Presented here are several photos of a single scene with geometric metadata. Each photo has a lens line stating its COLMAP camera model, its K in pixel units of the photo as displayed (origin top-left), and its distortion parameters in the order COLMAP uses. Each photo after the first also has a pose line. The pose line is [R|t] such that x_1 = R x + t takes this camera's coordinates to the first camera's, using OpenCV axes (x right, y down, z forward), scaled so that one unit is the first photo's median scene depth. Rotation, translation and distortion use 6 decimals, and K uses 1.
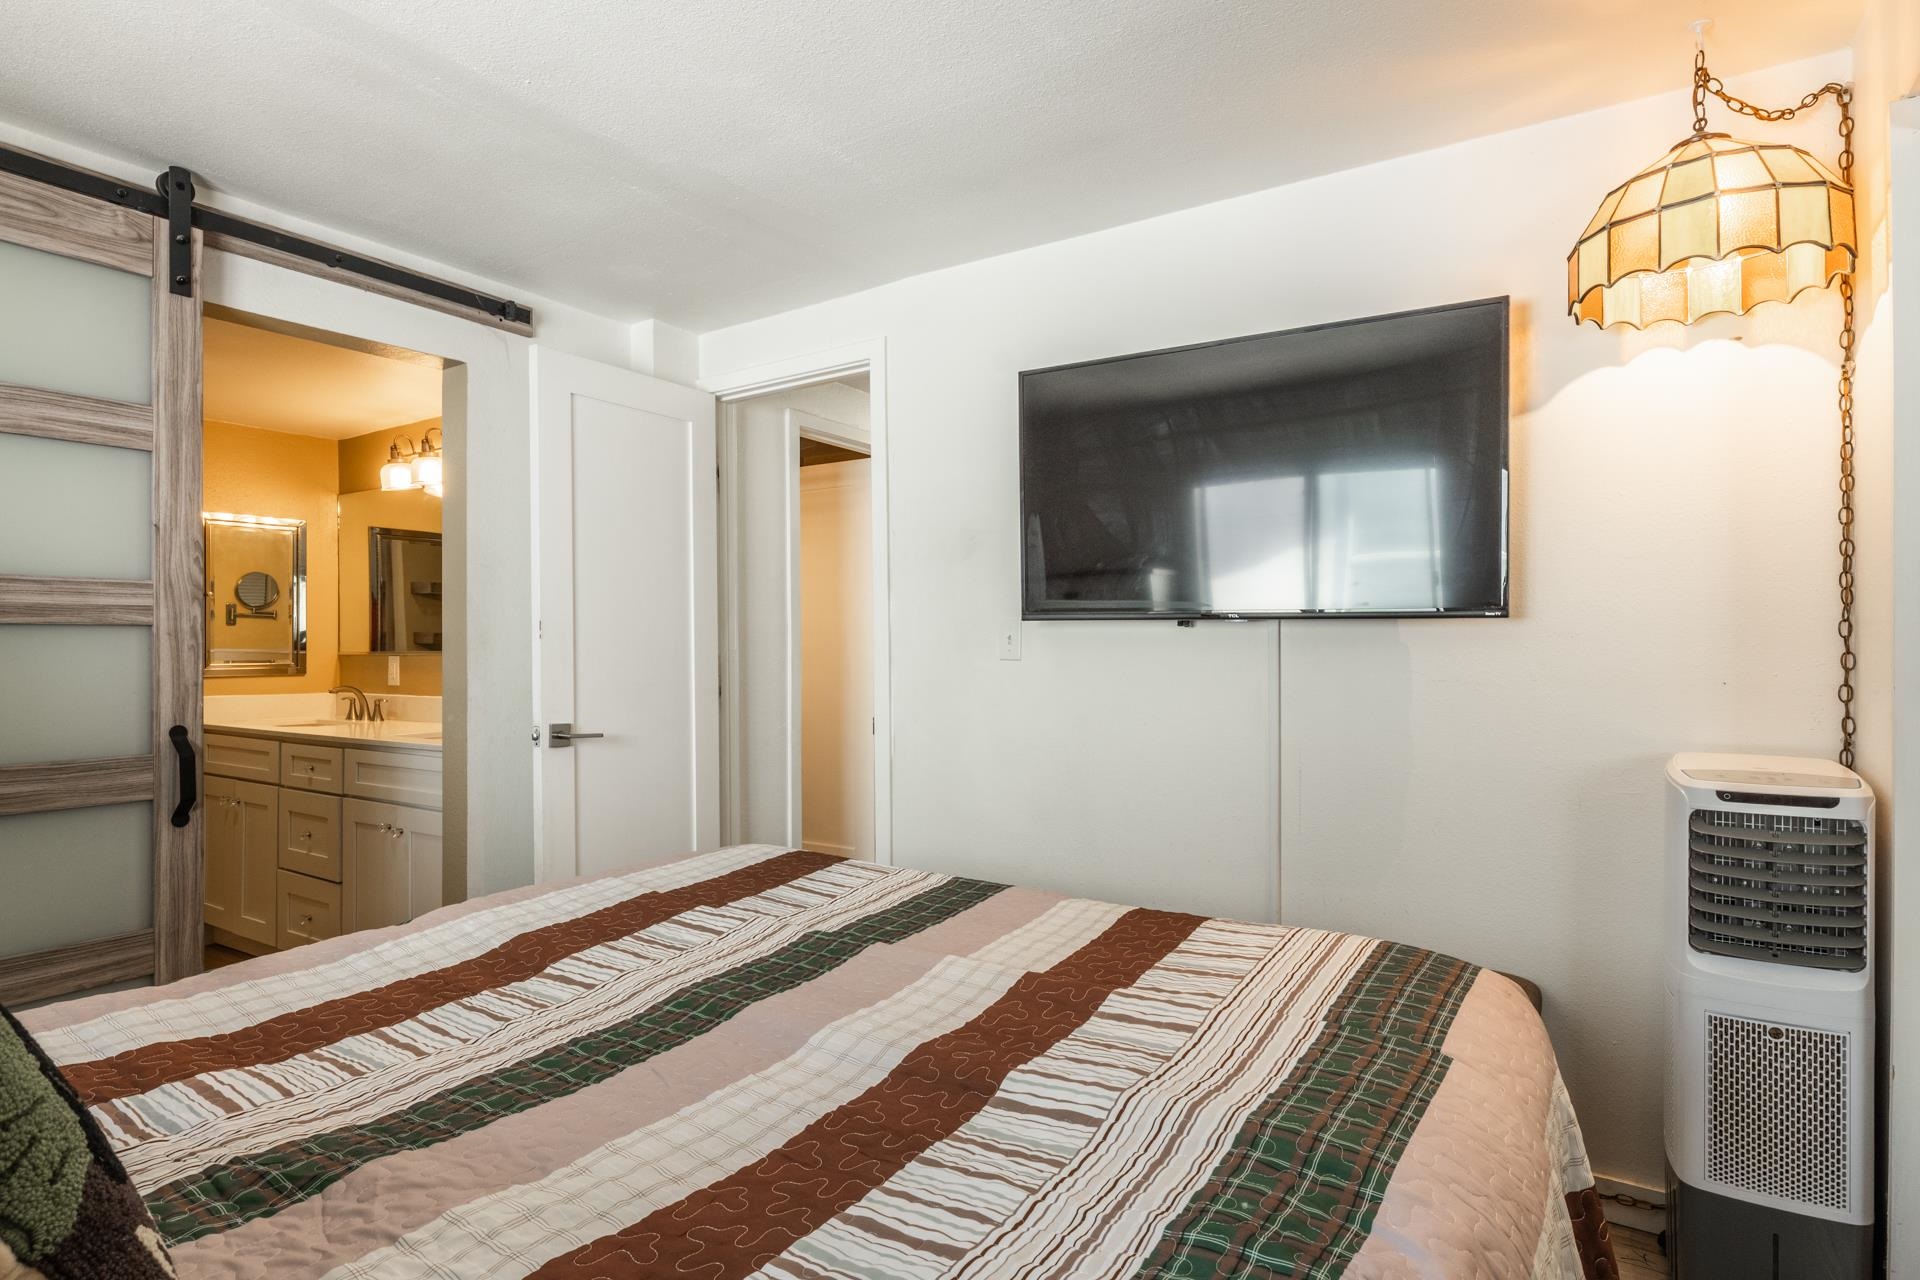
lens RADIAL K [[978.1, 0, 960.0], [0, 978.1, 640.0], [0, 0, 1]] dist [-0.000790, -0.000063]
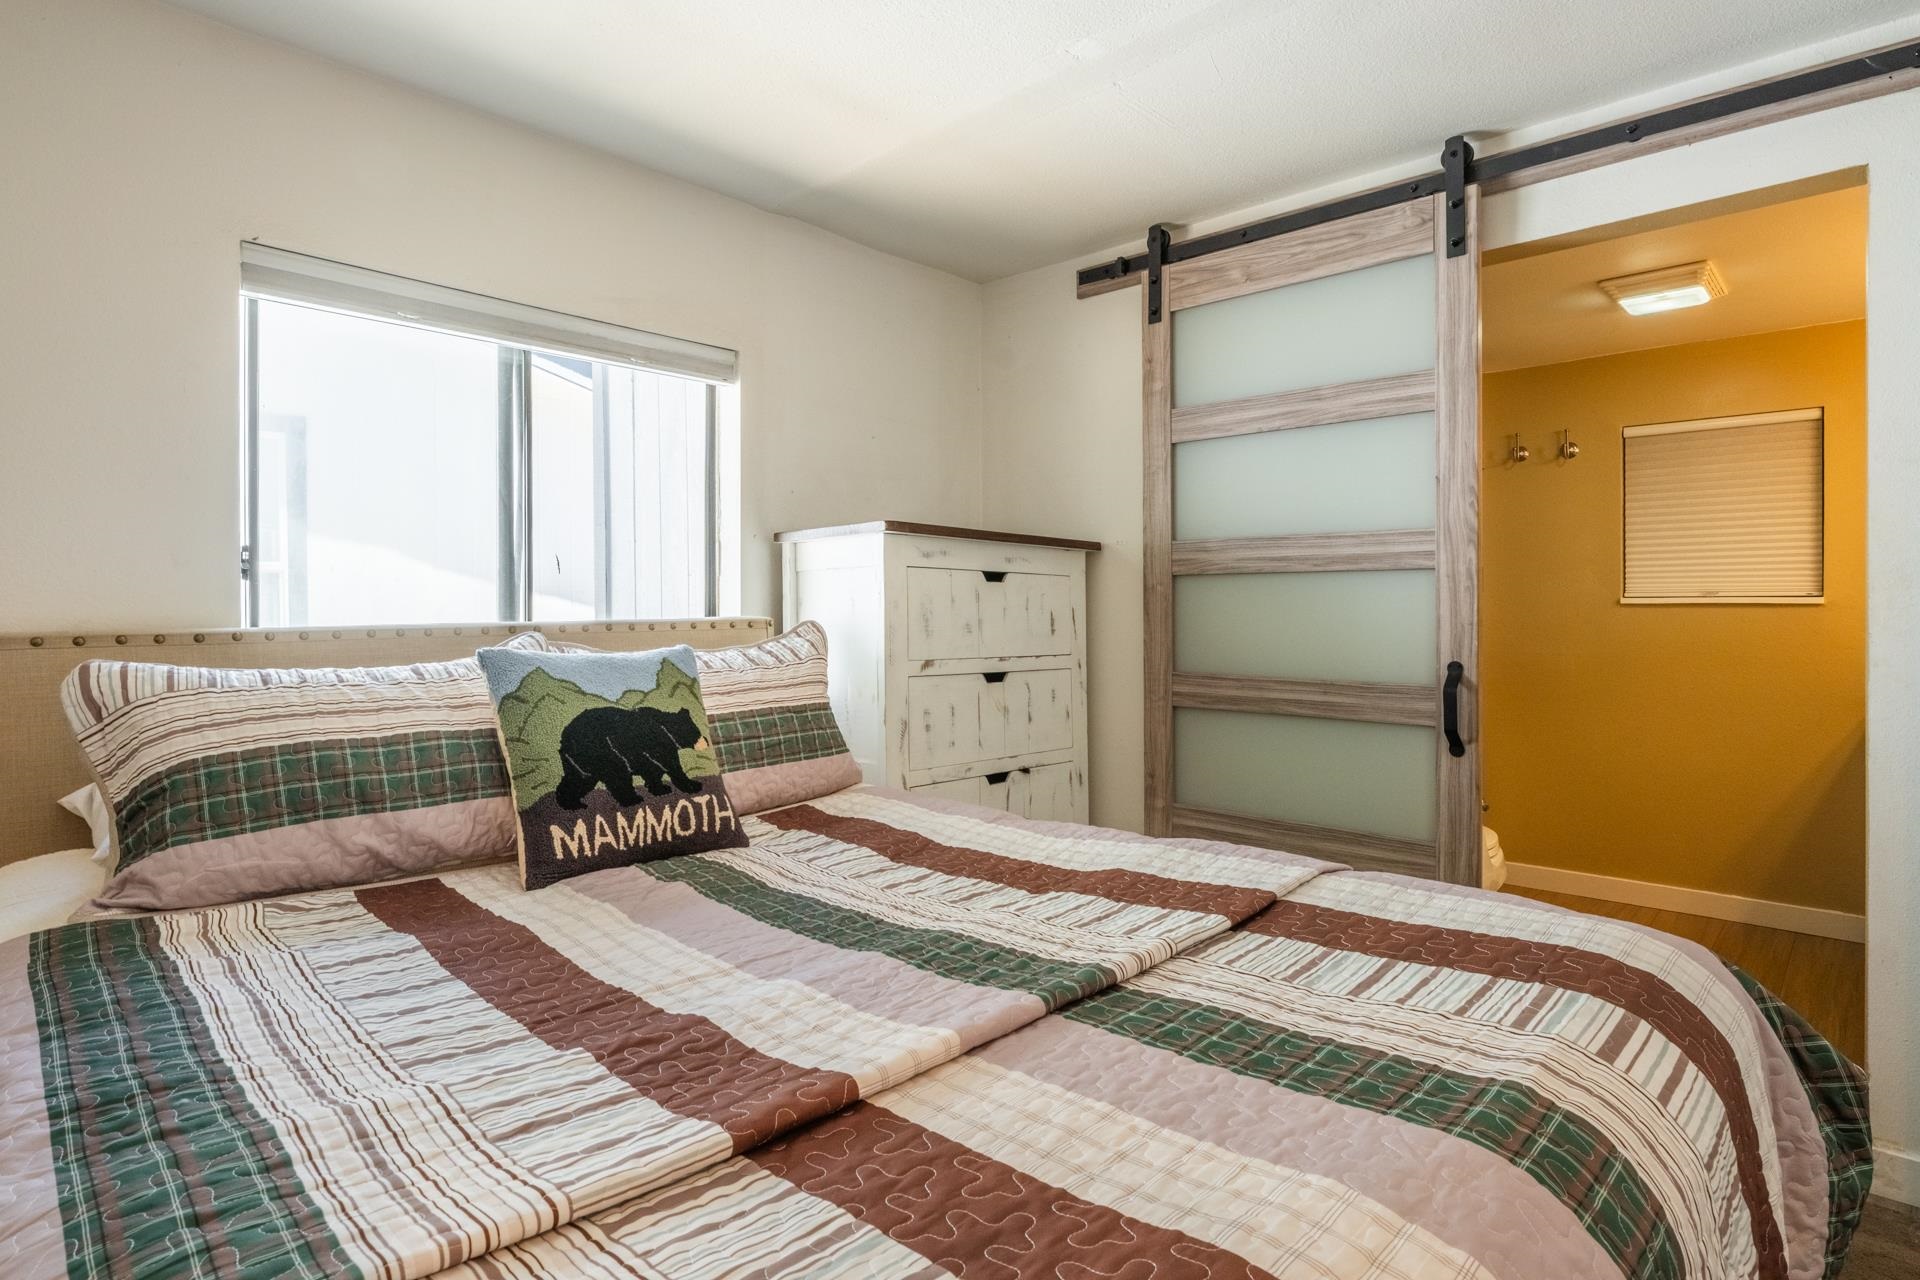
lens RADIAL K [[1032.6, 0, 957.2], [0, 1032.6, 606.2], [0, 0, 1]] dist [-0.002054, -0.000261]
pose [[-0.179142, 0.009906, -0.983773, 0.414213], [0.009204, 0.999922, 0.008392, 0.012691], [0.983780, -0.007552, -0.179219, 0.678685]]
